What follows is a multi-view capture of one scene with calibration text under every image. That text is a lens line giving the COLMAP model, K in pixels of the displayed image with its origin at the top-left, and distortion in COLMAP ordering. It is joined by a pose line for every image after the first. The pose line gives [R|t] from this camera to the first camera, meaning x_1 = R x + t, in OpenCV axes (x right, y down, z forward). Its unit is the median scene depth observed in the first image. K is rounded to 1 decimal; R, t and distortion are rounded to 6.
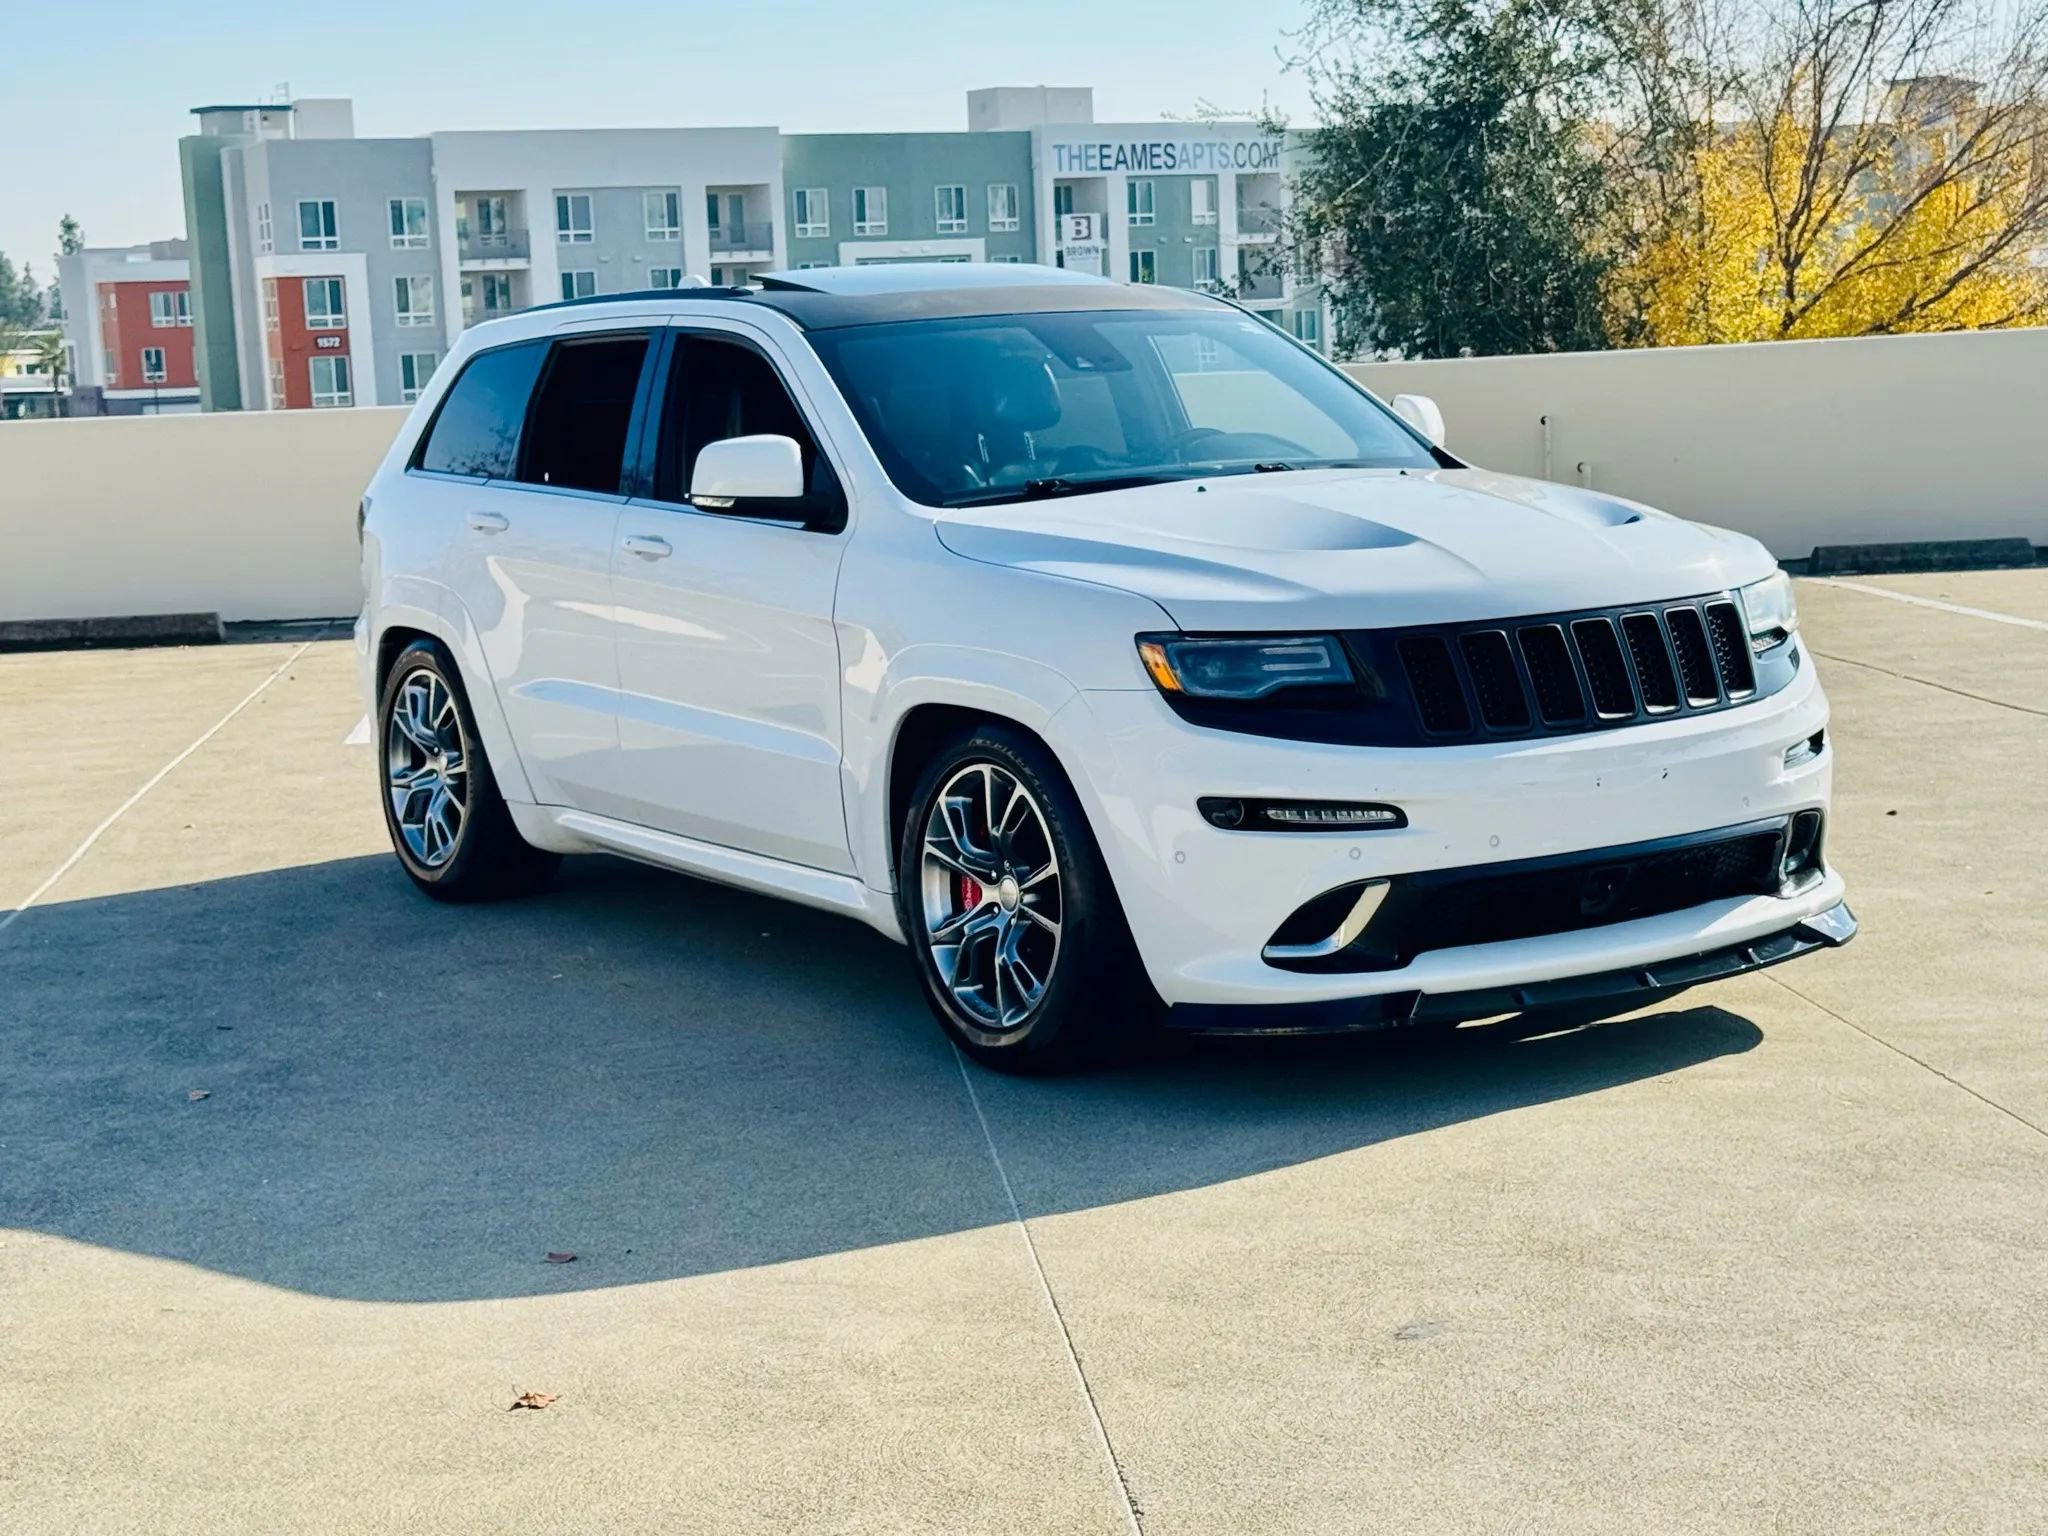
lens RADIAL K [[3304.0, 0, 1036.0], [0, 3304.0, 736.0], [0, 0, 1]] dist [0.122708, 0.129131]
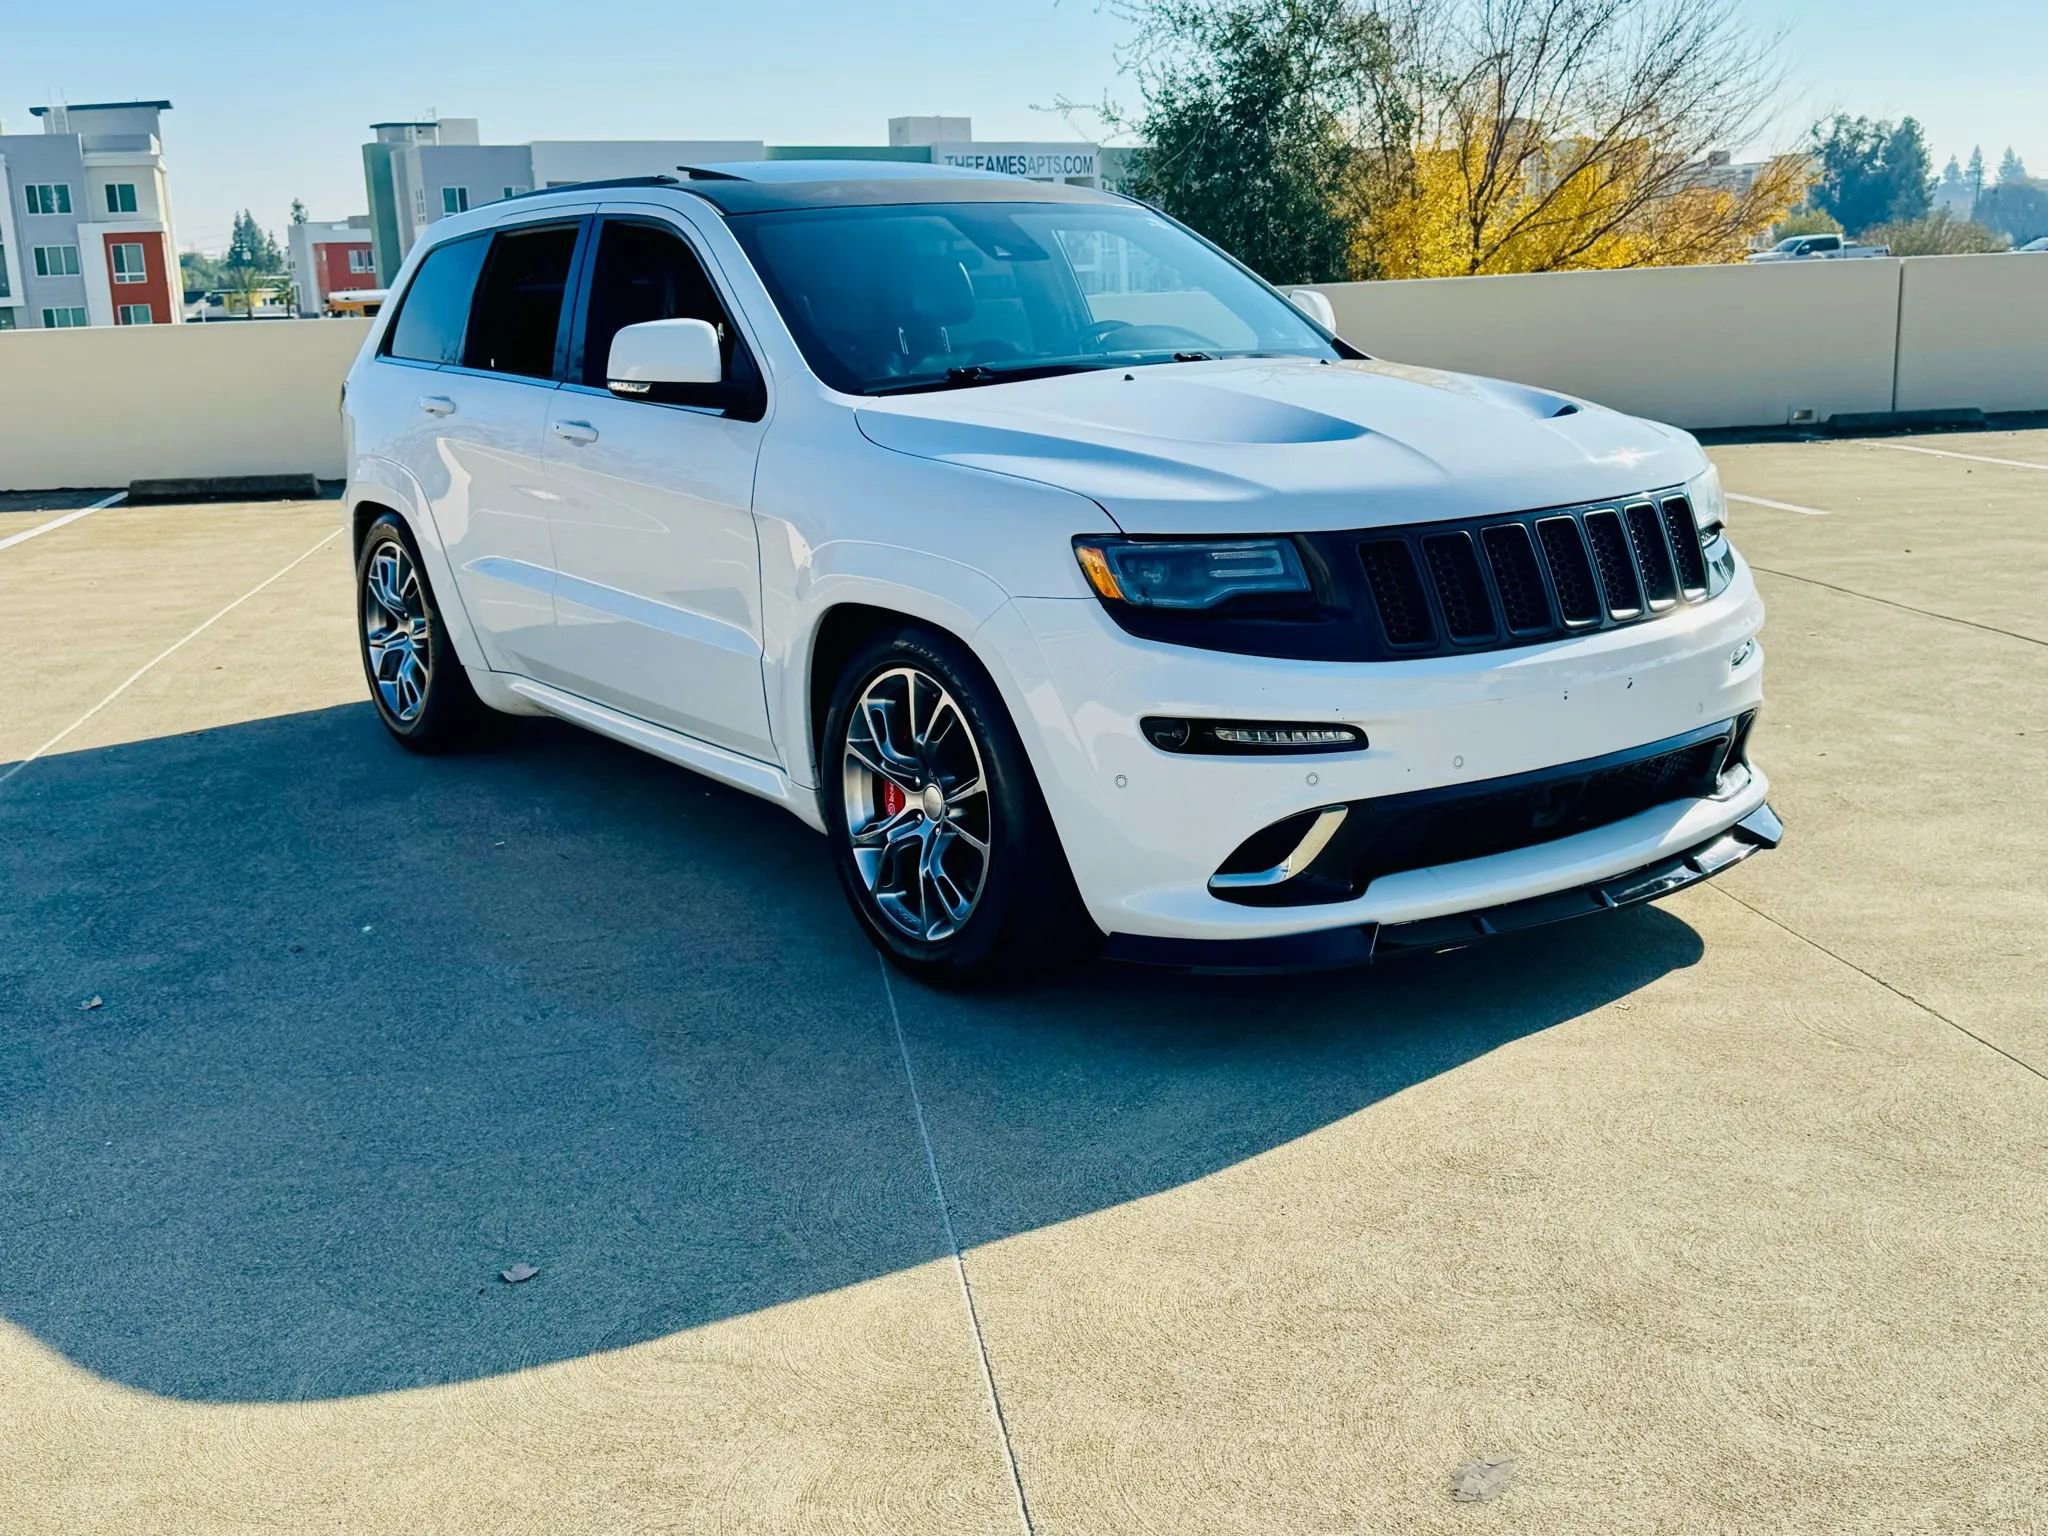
lens RADIAL K [[2127.4, 0, 1018.0], [0, 2127.4, 765.6], [0, 0, 1]] dist [0.186123, -0.432272]
pose [[0.999269, -0.001106, 0.038217, -0.006693], [-0.002732, 0.994961, 0.100226, -0.023845], [-0.038135, -0.100257, 0.994230, 0.361335]]
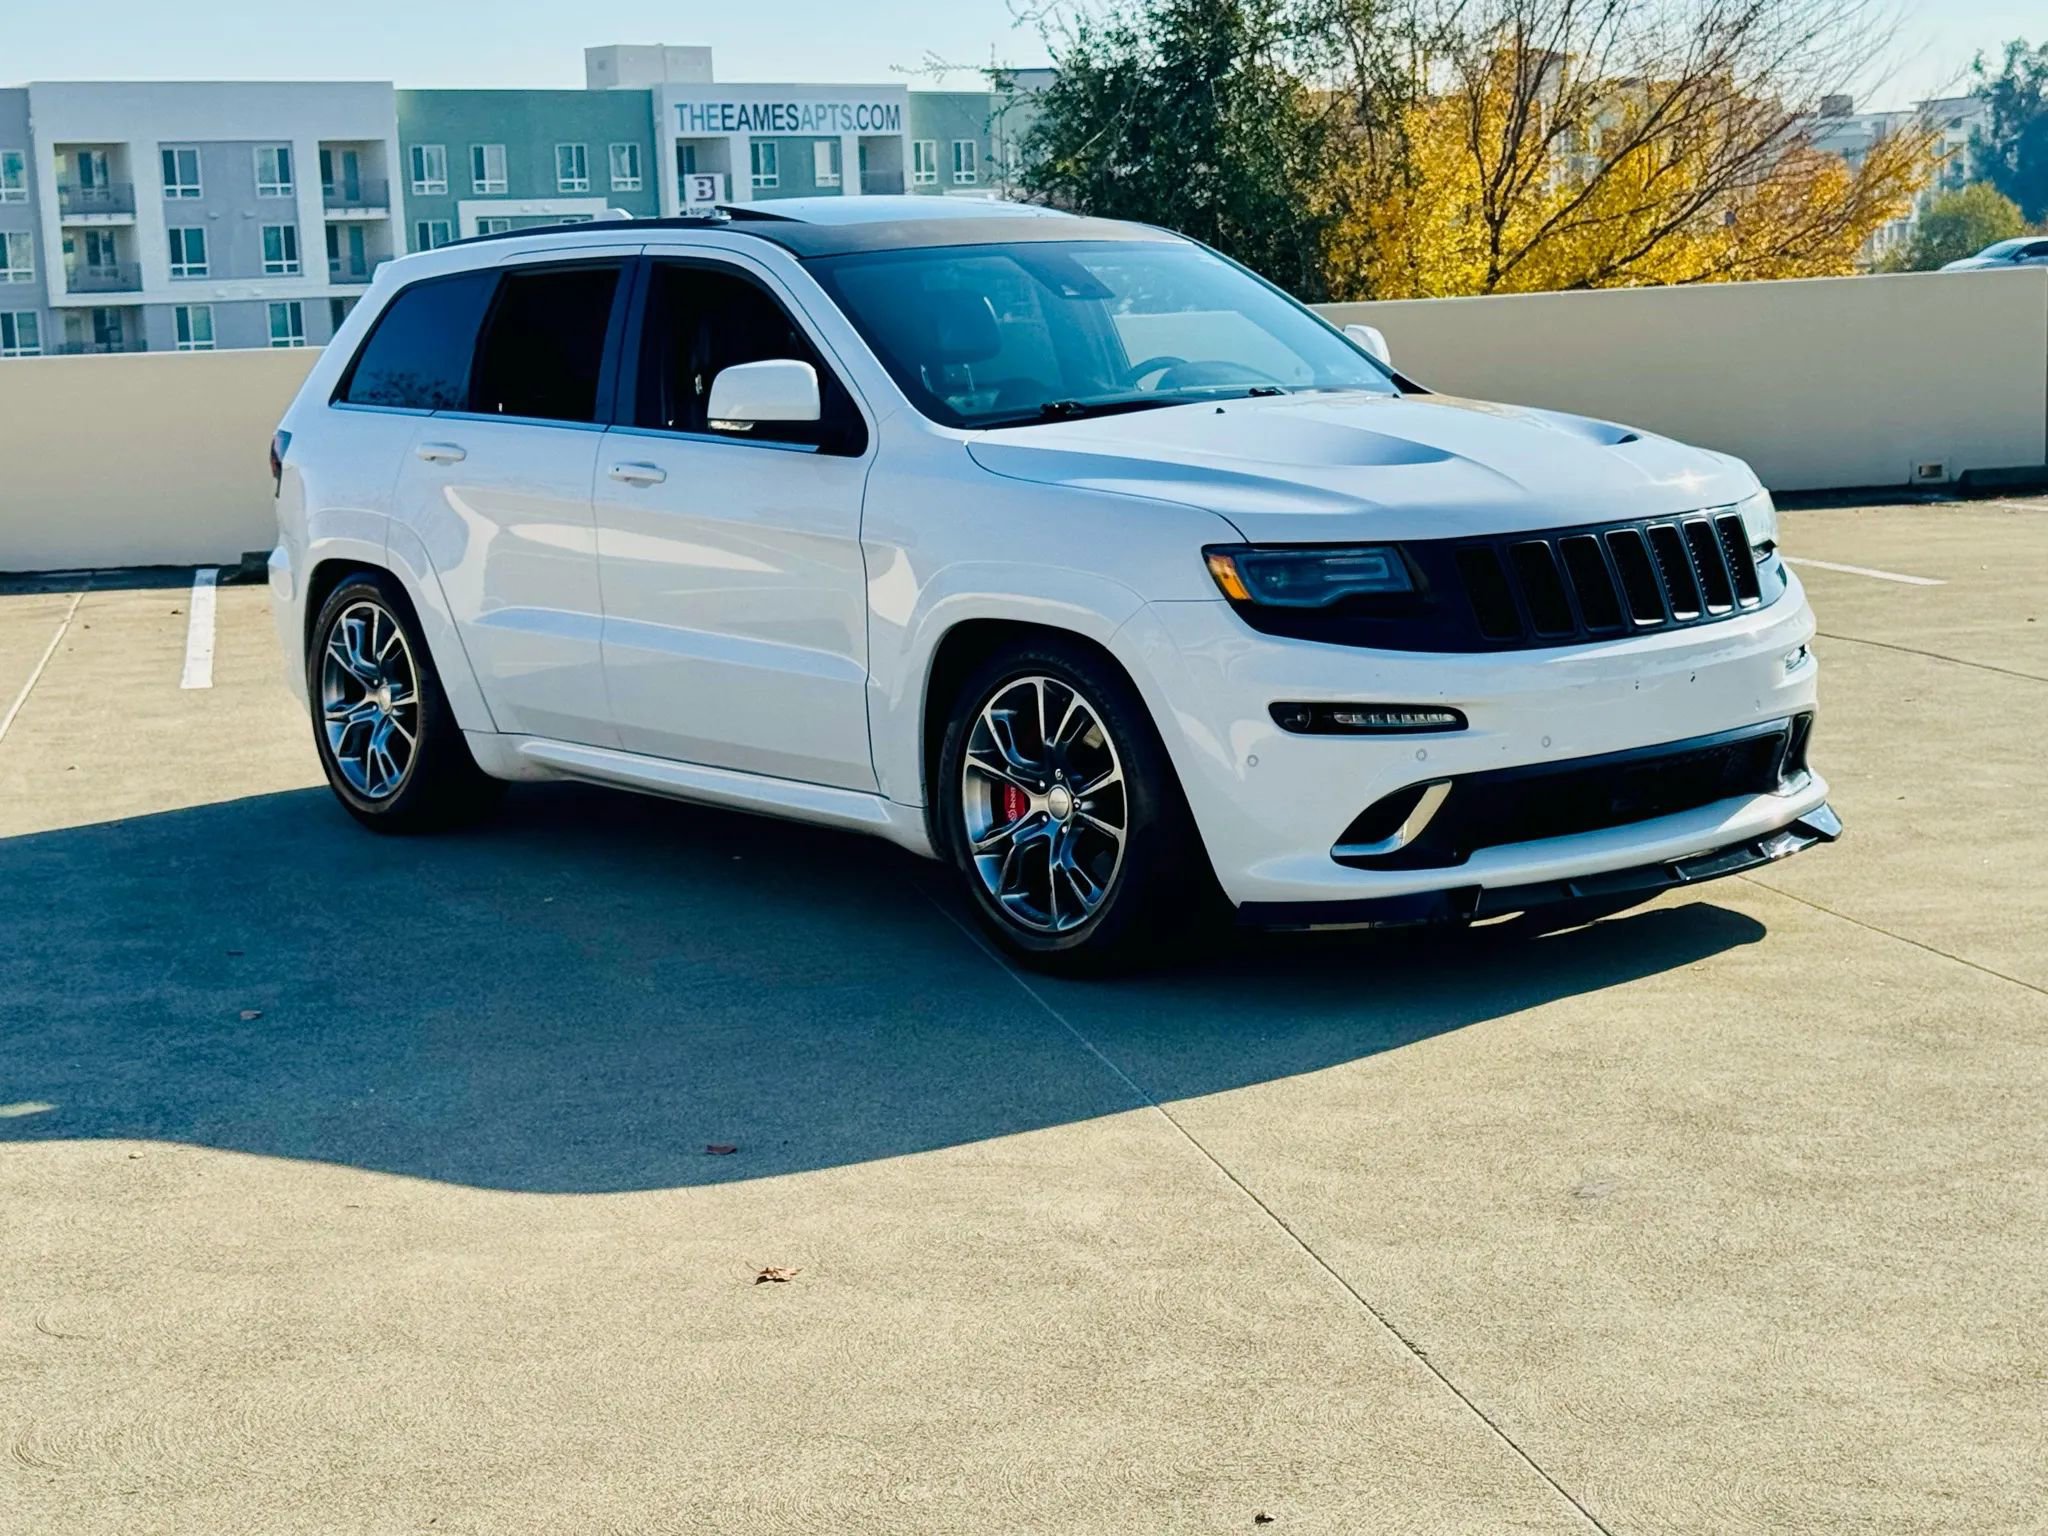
lens RADIAL K [[3304.0, 0, 1036.0], [0, 3304.0, 736.0], [0, 0, 1]] dist [0.122708, 0.129131]
pose [[0.994065, -0.012108, 0.108110, -0.119651], [0.010867, 0.999868, 0.012062, 0.013722], [-0.108242, -0.010815, 0.994066, -0.021022]]
